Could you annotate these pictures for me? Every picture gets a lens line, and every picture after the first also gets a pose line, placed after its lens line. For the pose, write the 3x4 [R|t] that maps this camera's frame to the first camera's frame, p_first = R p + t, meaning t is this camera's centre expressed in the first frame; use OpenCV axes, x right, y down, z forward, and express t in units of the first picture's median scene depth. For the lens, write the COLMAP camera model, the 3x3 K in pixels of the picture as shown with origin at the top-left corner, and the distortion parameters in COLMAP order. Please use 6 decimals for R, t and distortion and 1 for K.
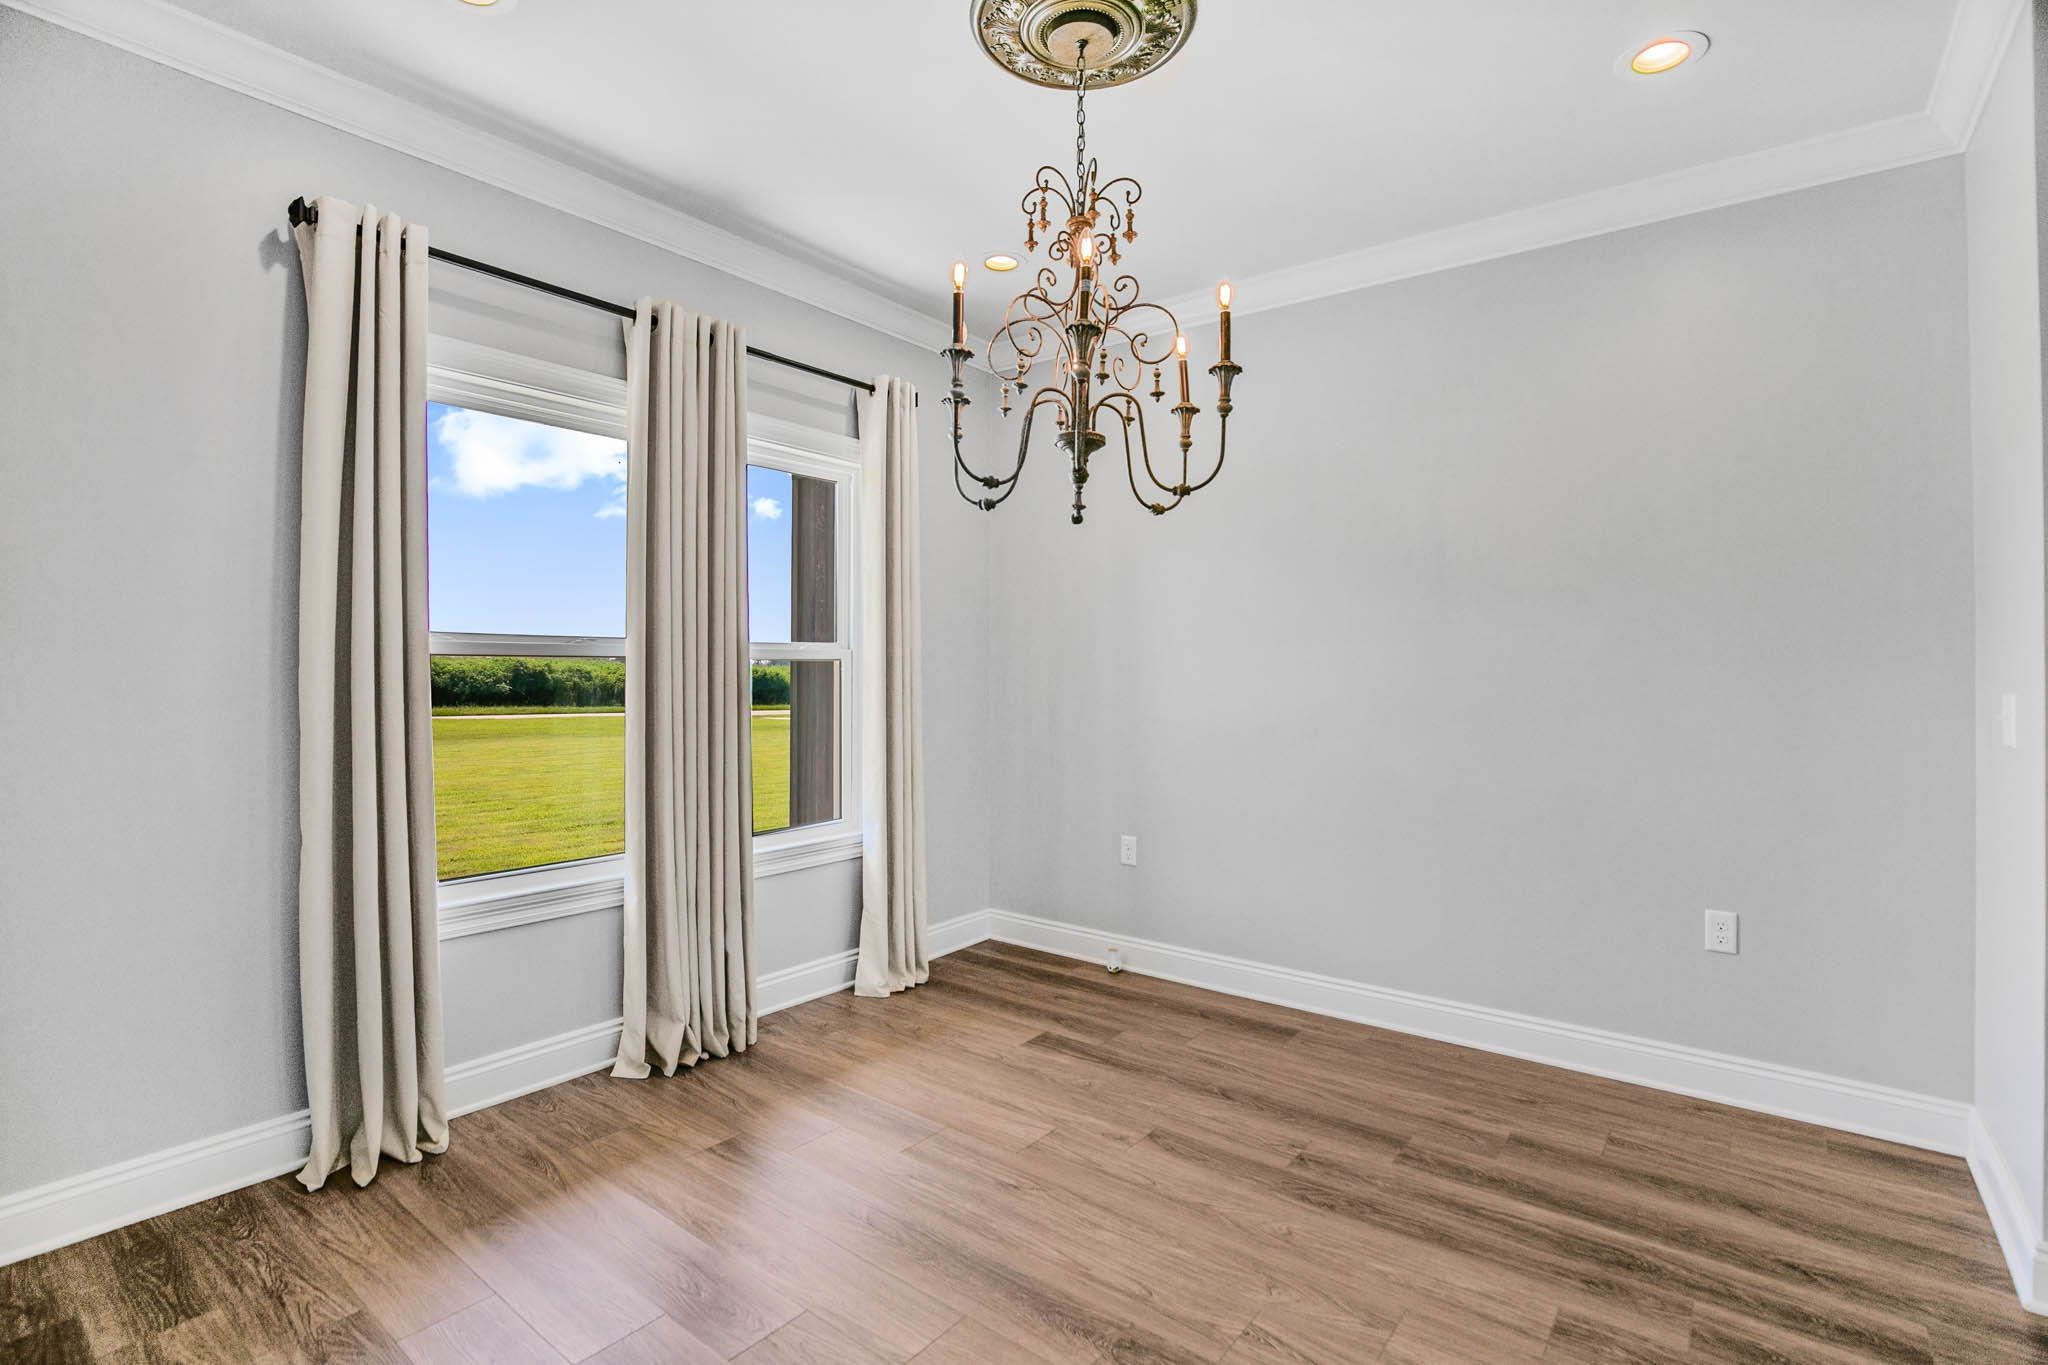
lens RADIAL K [[981.6, 0, 1020.8], [0, 981.6, 661.8], [0, 0, 1]] dist [-0.001454, 0.000777]
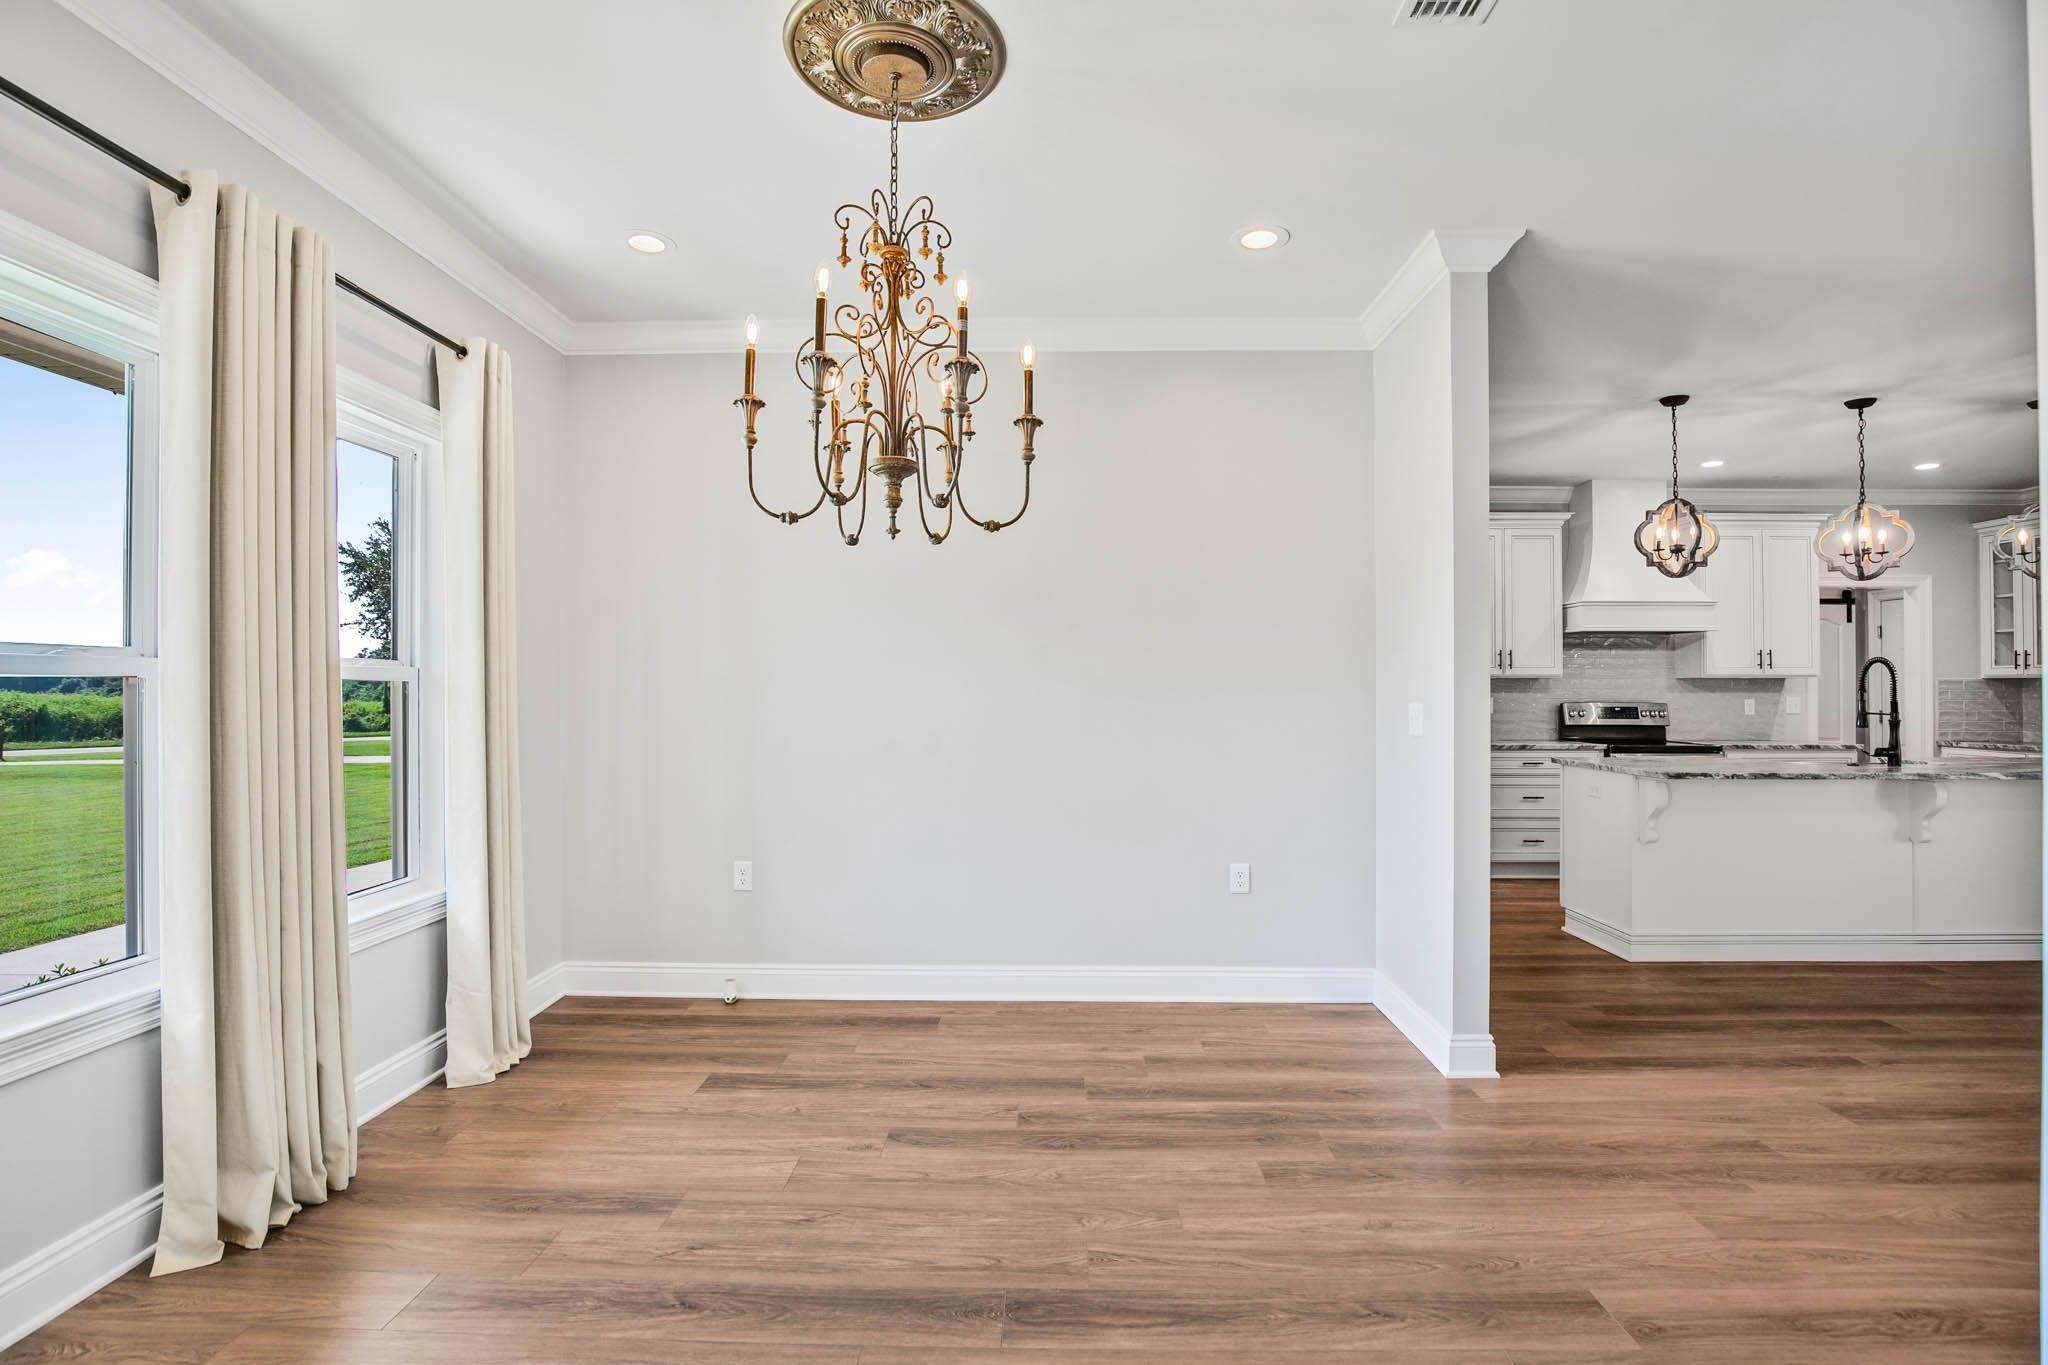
lens RADIAL K [[976.4, 0, 1020.2], [0, 976.4, 690.7], [0, 0, 1]] dist [-0.001762, 0.000997]
pose [[0.804207, -0.005057, 0.594328, -0.332165], [-0.000724, 0.999955, 0.009488, -0.001278], [-0.594349, -0.008060, 0.804167, 0.078249]]
